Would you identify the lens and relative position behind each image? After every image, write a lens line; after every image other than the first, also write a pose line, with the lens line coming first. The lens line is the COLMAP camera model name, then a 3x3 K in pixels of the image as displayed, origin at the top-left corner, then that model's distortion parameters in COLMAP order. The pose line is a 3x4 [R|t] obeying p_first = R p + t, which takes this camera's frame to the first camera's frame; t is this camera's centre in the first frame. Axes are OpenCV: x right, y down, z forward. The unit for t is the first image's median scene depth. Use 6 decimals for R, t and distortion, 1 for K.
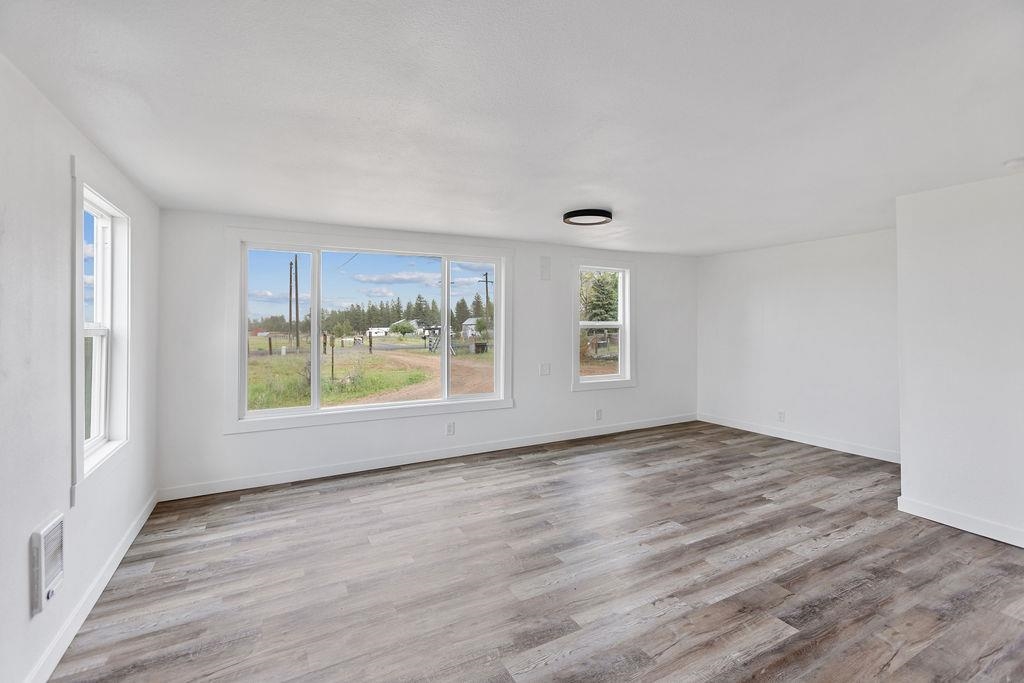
lens RADIAL K [[475.4, 0, 523.2], [0, 475.4, 326.5], [0, 0, 1]] dist [0.017184, 0.000591]
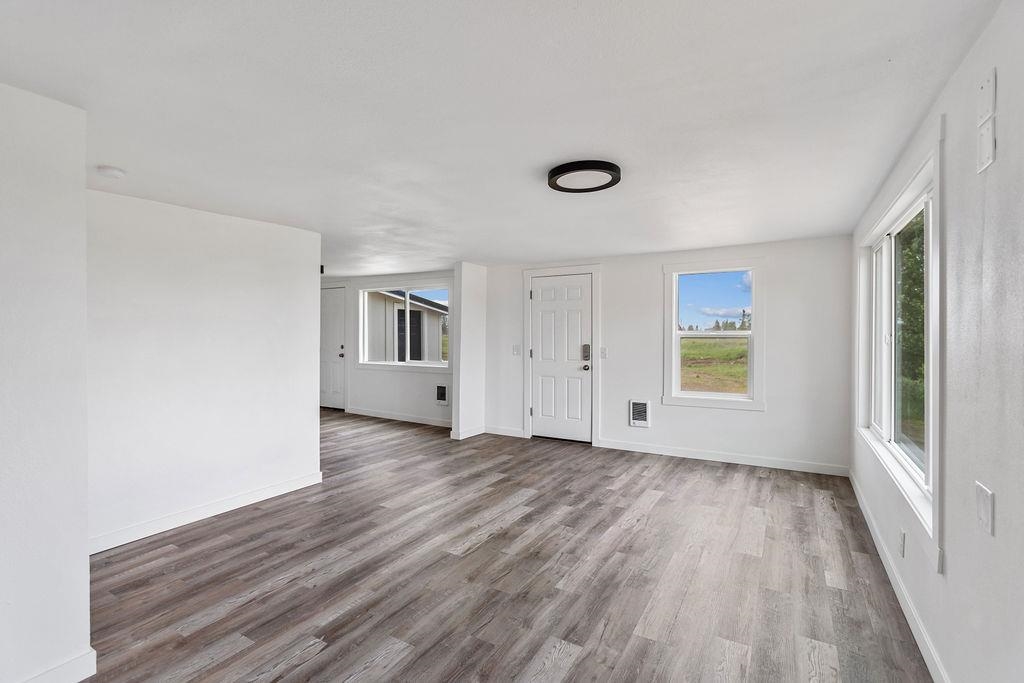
lens RADIAL K [[463.3, 0, 514.7], [0, 463.3, 336.9], [0, 0, 1]] dist [0.001610, 0.001447]
pose [[-0.859566, 0.009647, -0.510934, 0.647565], [0.003435, 0.999908, 0.013102, -0.015824], [0.511014, 0.009507, -0.859520, 1.751811]]
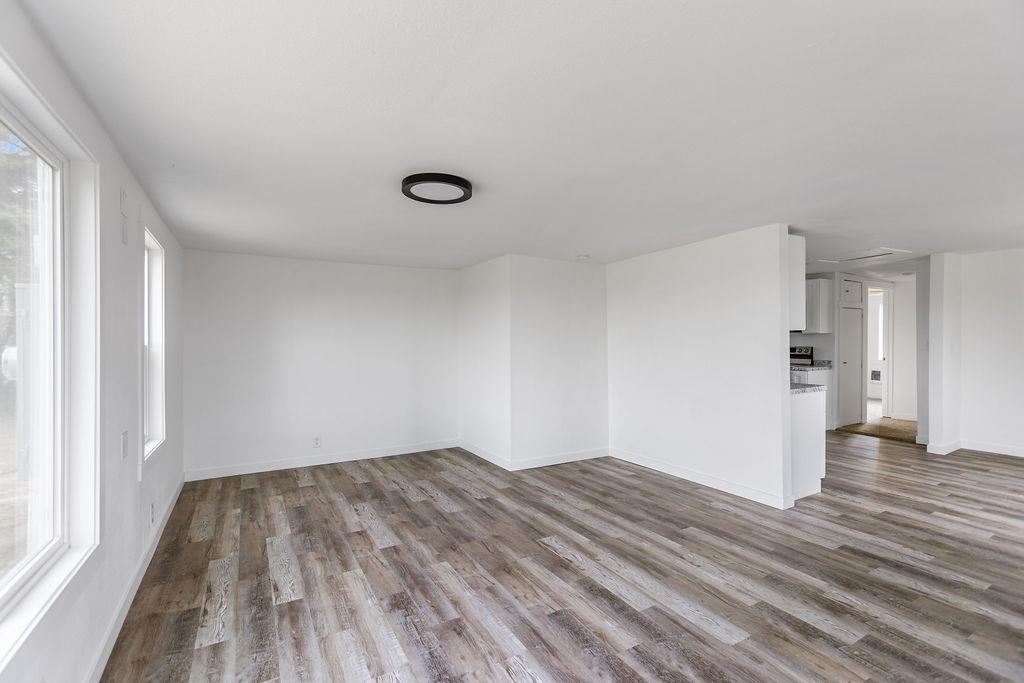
lens RADIAL K [[463.3, 0, 514.7], [0, 463.3, 336.9], [0, 0, 1]] dist [0.001610, 0.001447]
pose [[-0.024612, 0.018435, 0.999527, -0.643353], [0.011613, 0.999768, -0.018154, 0.000964], [-0.999630, 0.011160, -0.024820, 1.040904]]
